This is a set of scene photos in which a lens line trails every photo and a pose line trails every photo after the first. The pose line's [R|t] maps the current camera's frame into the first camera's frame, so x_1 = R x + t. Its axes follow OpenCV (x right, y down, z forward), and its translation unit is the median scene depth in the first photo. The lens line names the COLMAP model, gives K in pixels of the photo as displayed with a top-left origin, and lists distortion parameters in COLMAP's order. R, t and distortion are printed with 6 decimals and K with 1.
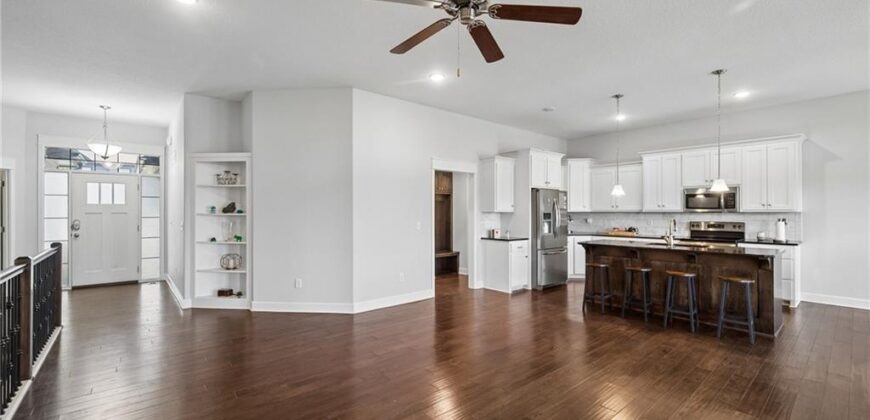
lens RADIAL K [[362.3, 0, 434.6], [0, 362.3, 211.6], [0, 0, 1]] dist [0.000835, 0.000644]
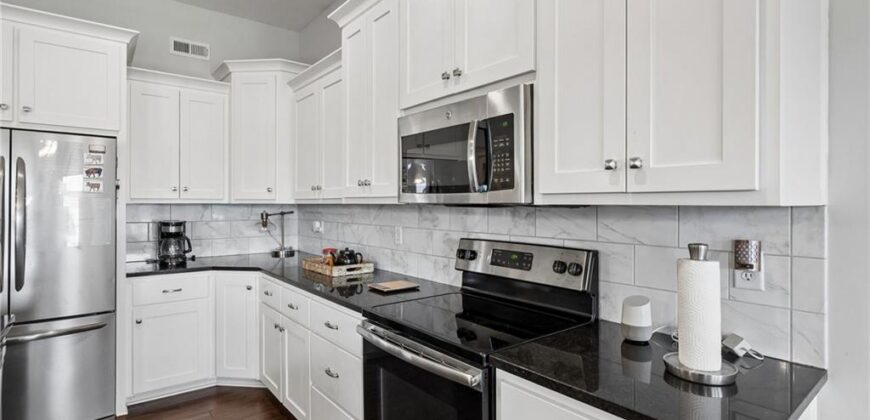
lens RADIAL K [[425.3, 0, 438.3], [0, 425.3, 201.1], [0, 0, 1]] dist [-0.000628, -0.000292]
pose [[0.999659, 0.004037, -0.025781, 0.757321], [-0.004270, 0.999951, -0.008983, 0.001044], [0.025743, 0.009090, 0.999627, 0.720380]]
